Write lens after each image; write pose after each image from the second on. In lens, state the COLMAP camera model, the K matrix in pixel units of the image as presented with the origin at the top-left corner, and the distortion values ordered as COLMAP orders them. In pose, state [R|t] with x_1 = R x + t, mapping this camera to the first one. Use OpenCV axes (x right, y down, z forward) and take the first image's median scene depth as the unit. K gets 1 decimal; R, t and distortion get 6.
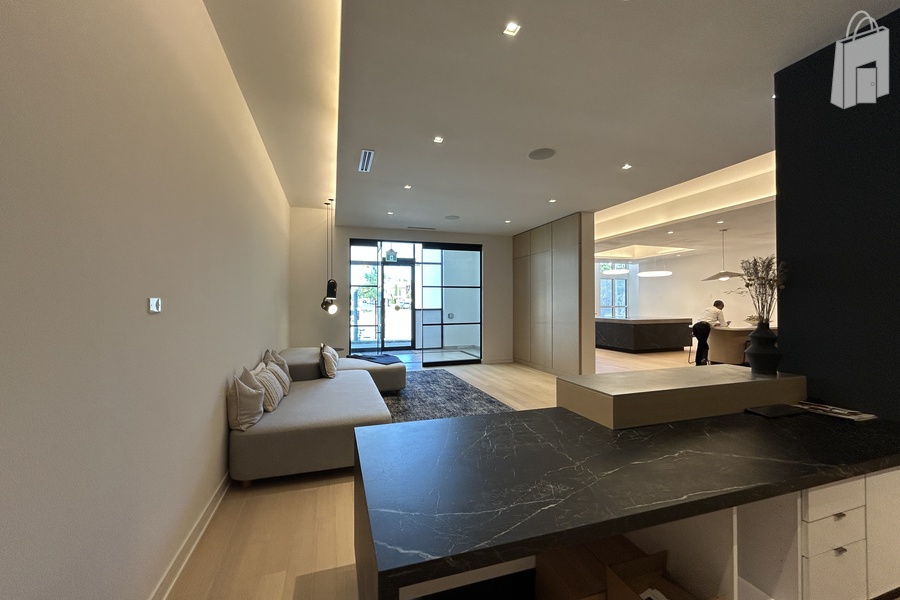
lens RADIAL K [[360.6, 0, 449.8], [0, 360.6, 300.8], [0, 0, 1]] dist [-0.001299, 0.000278]
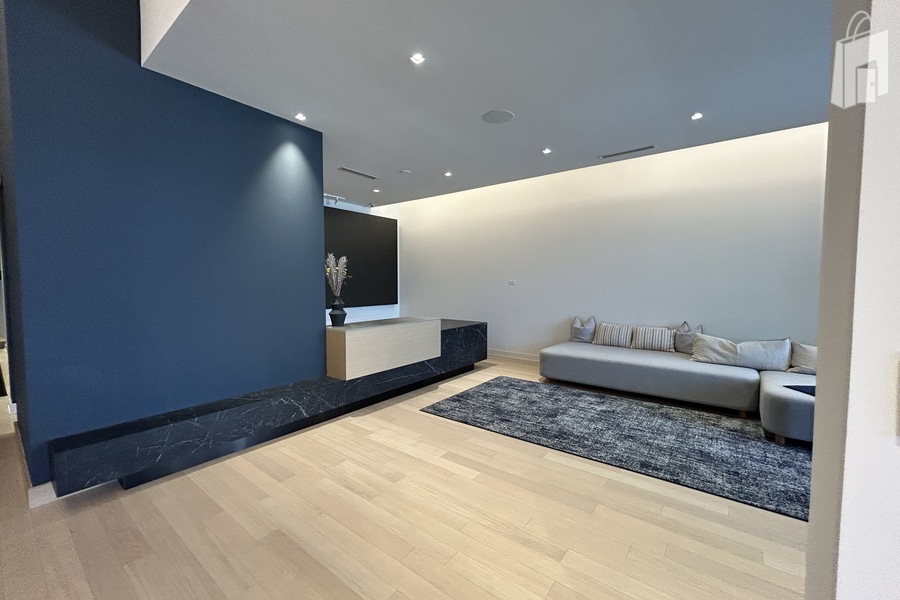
lens RADIAL K [[360.6, 0, 449.8], [0, 360.6, 300.8], [0, 0, 1]] dist [-0.001299, 0.000278]
pose [[-0.829521, 0.032743, -0.557515, 0.645898], [0.008540, 0.998907, 0.045959, 0.005014], [0.558410, 0.033363, -0.828894, 1.254796]]
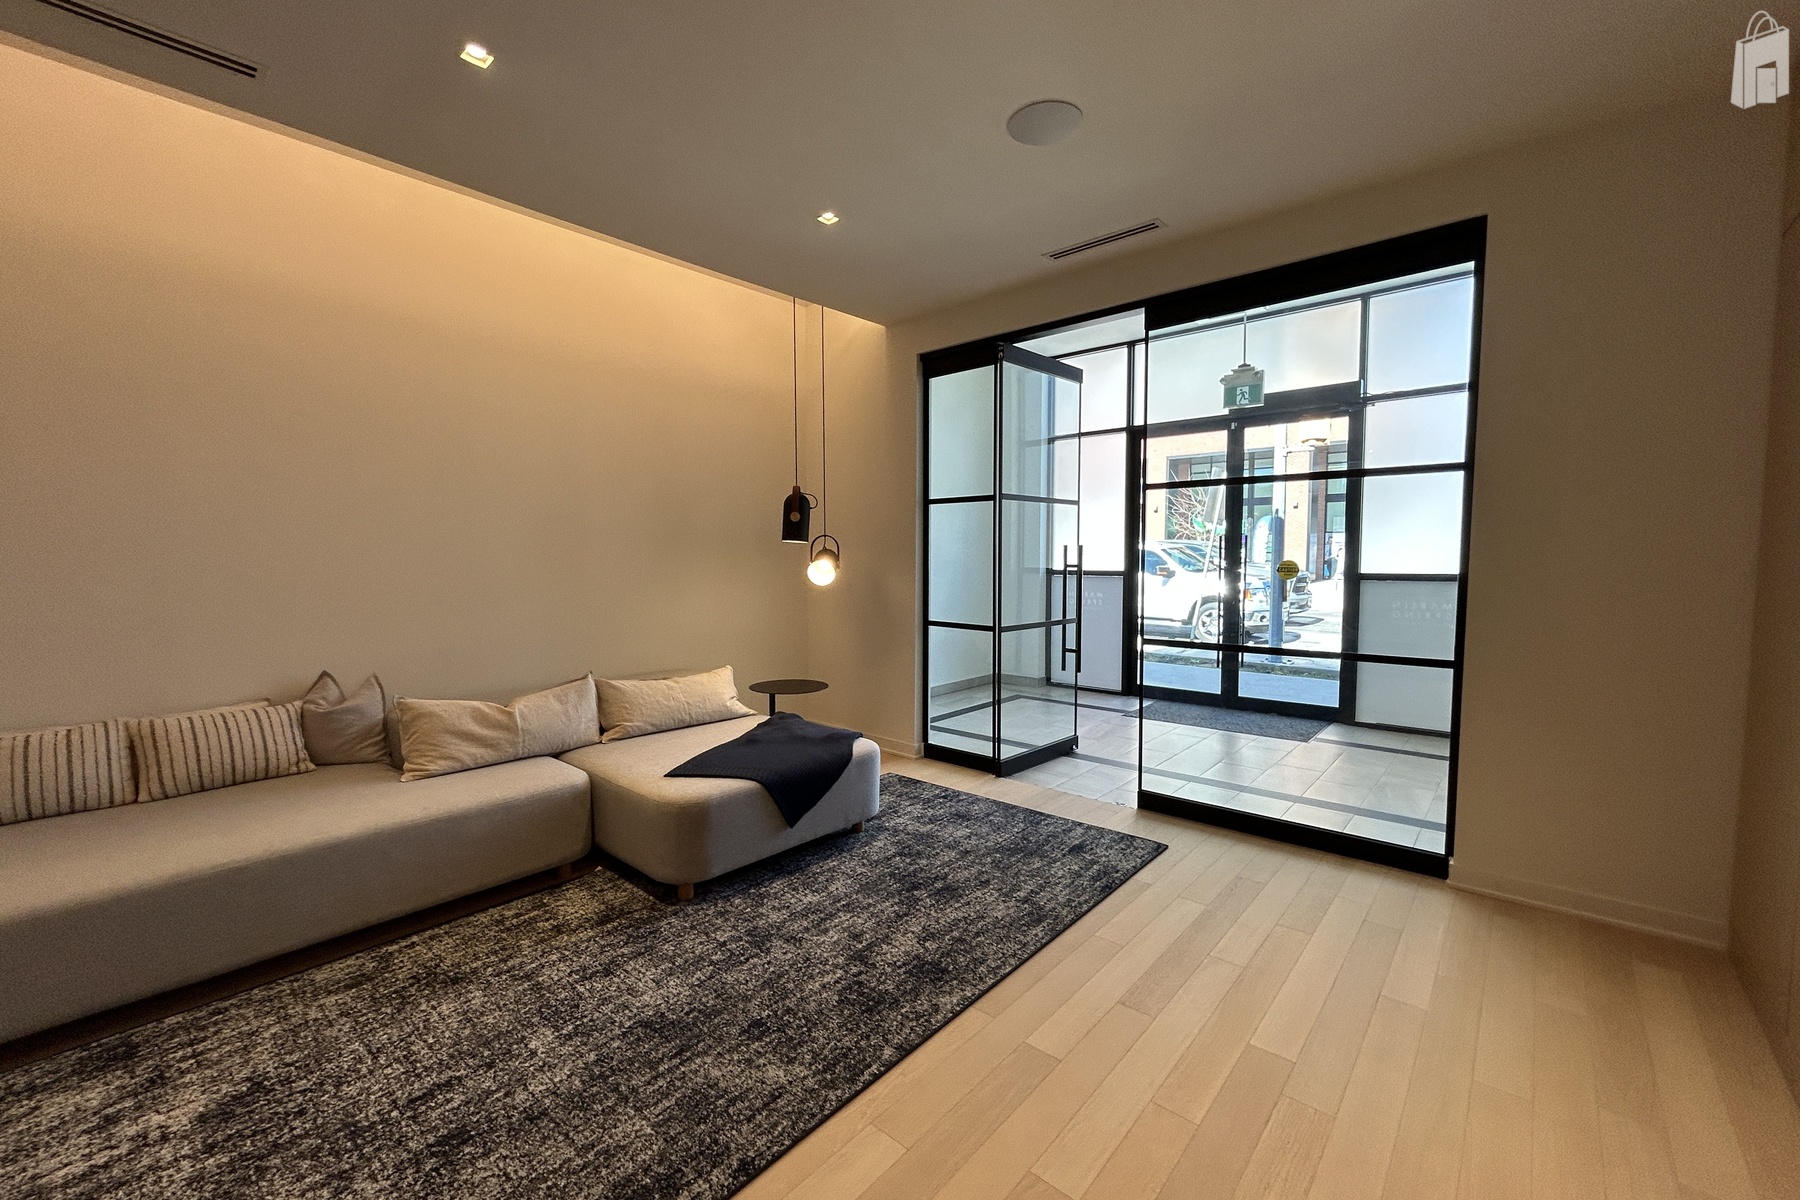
lens RADIAL K [[721.1, 0, 899.6], [0, 721.1, 601.6], [0, 0, 1]] dist [-0.001299, 0.000278]
pose [[0.503999, 0.058441, -0.861725, 0.417053], [0.007590, 0.997370, 0.072080, 0.002527], [0.863671, -0.042868, 0.502230, 0.935998]]
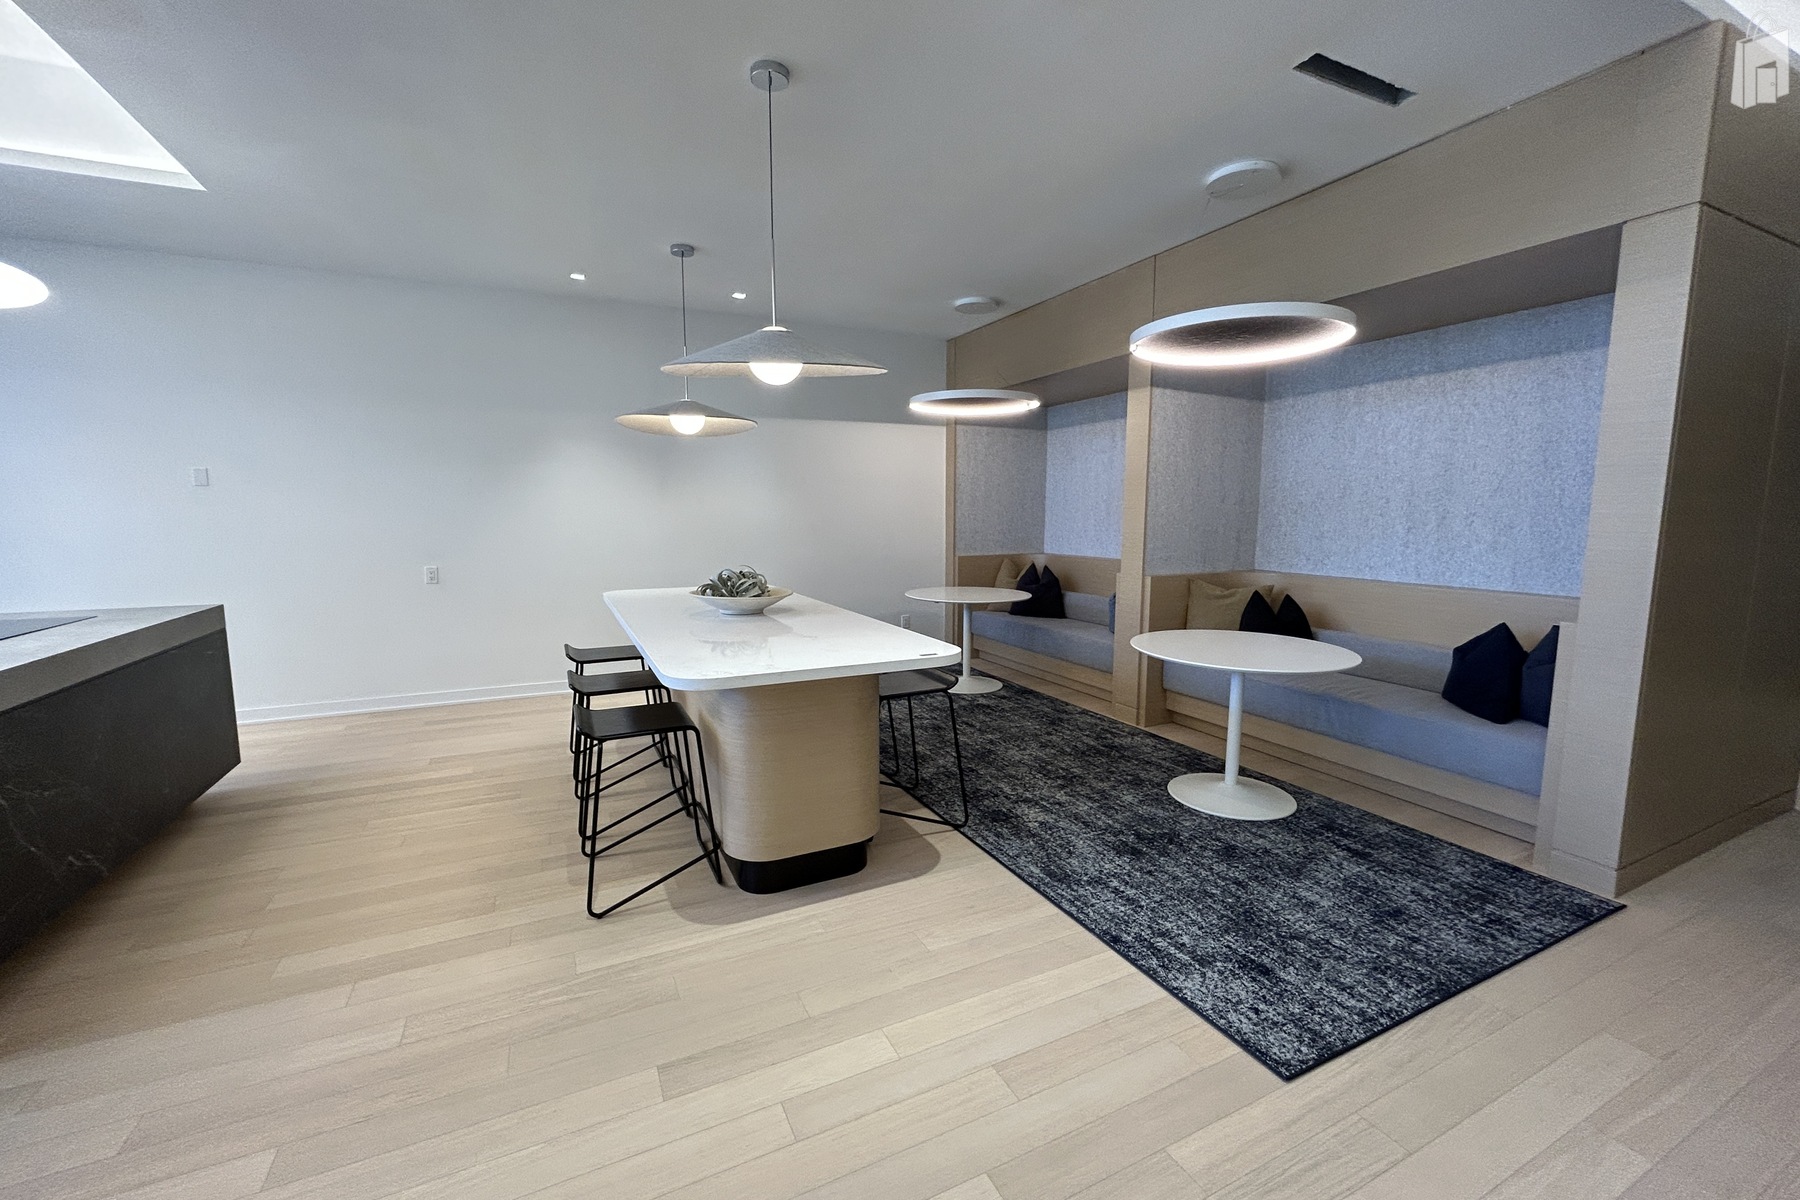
lens RADIAL K [[721.1, 0, 899.6], [0, 721.1, 601.6], [0, 0, 1]] dist [-0.001299, 0.000278]
pose [[-0.991895, 0.013423, -0.126350, 0.193778], [-0.000553, 0.993939, 0.109936, 0.023828], [0.127060, 0.109114, -0.985875, 1.766661]]
